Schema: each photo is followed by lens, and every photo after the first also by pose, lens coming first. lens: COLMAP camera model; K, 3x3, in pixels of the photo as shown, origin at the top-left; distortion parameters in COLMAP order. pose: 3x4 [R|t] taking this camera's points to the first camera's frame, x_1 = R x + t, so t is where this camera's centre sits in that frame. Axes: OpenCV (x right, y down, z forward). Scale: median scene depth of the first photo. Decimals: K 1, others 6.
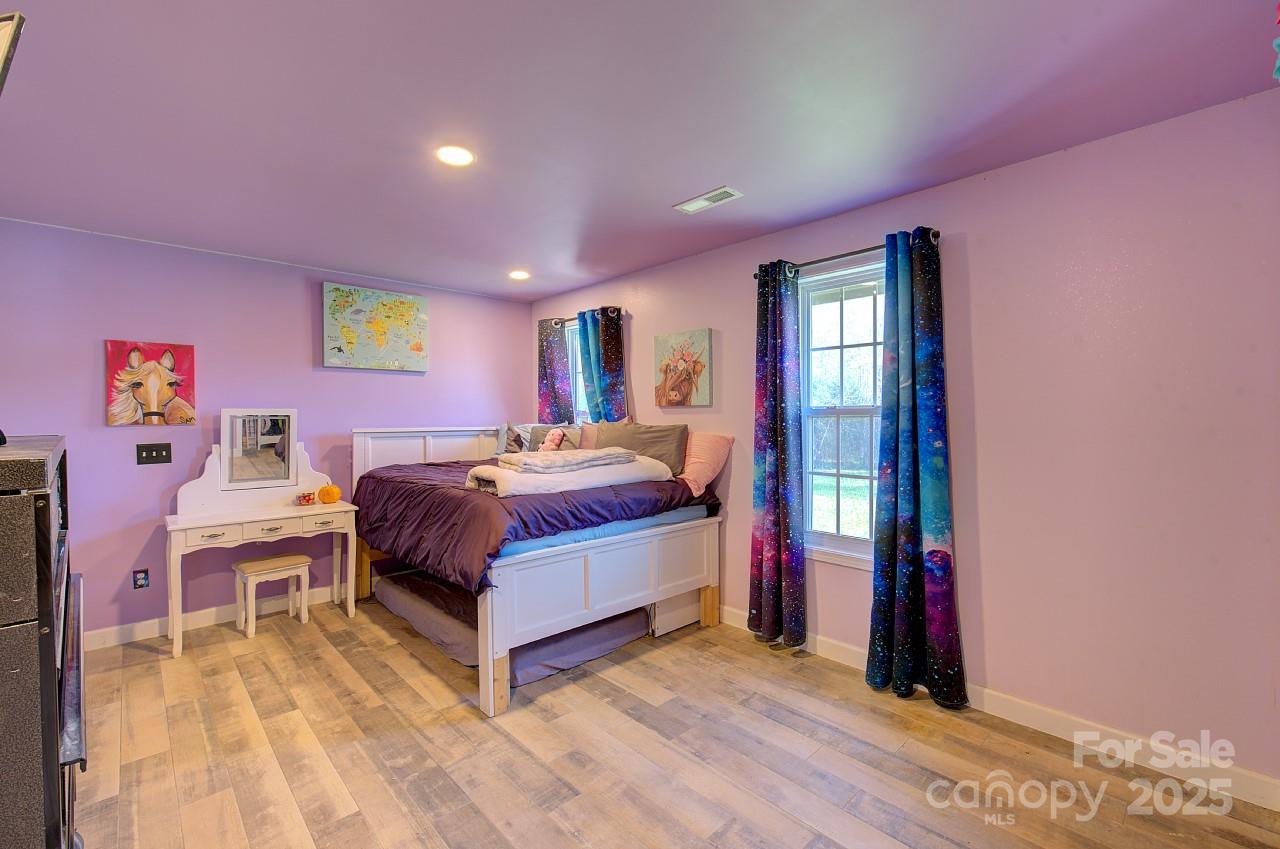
lens RADIAL K [[548.5, 0, 644.9], [0, 548.5, 416.9], [0, 0, 1]] dist [-0.006843, 0.002698]
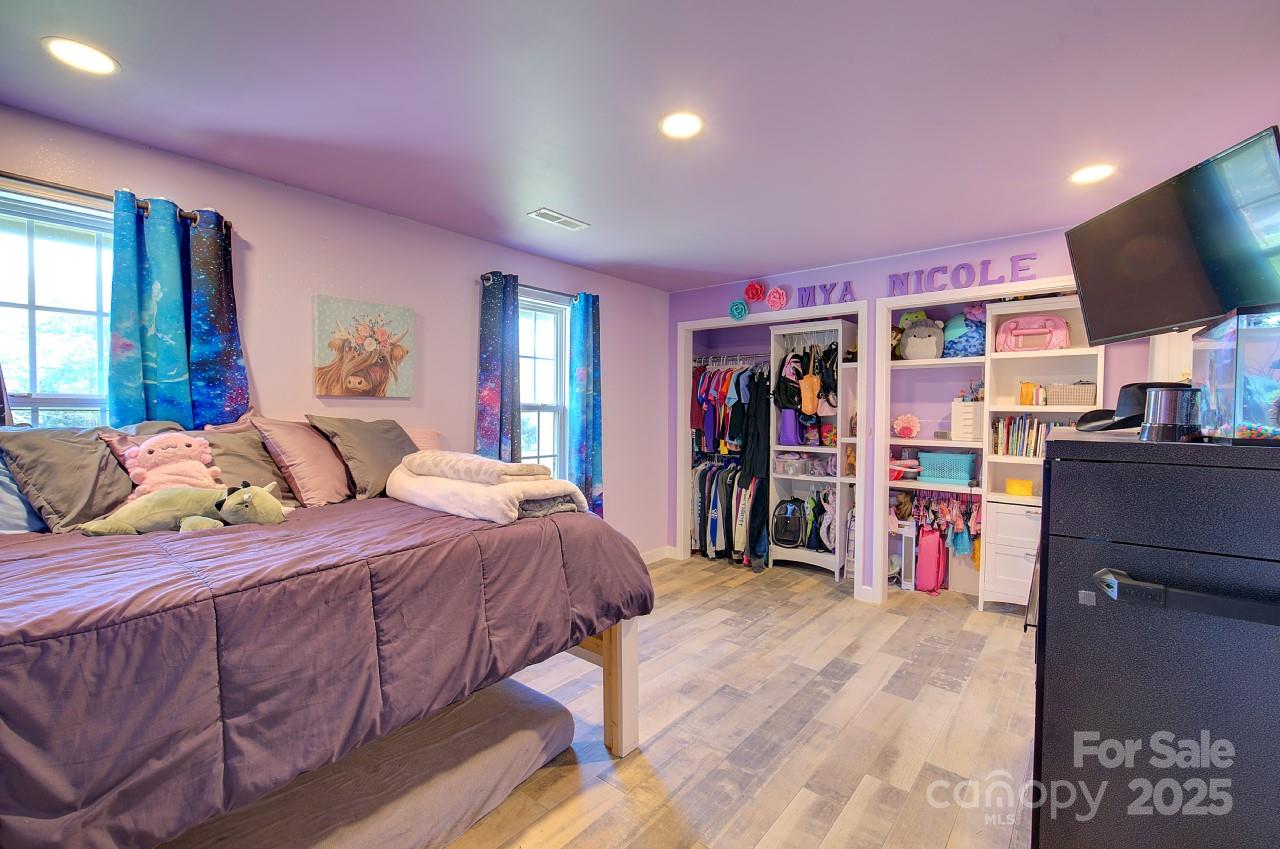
lens RADIAL K [[548.5, 0, 644.8], [0, 548.5, 425.4], [0, 0, 1]] dist [-0.006843, 0.002698]
pose [[-0.116818, -0.021317, 0.992925, -0.774226], [0.004637, 0.999747, 0.022009, 0.004547], [-0.993143, 0.007175, -0.116690, 0.728554]]
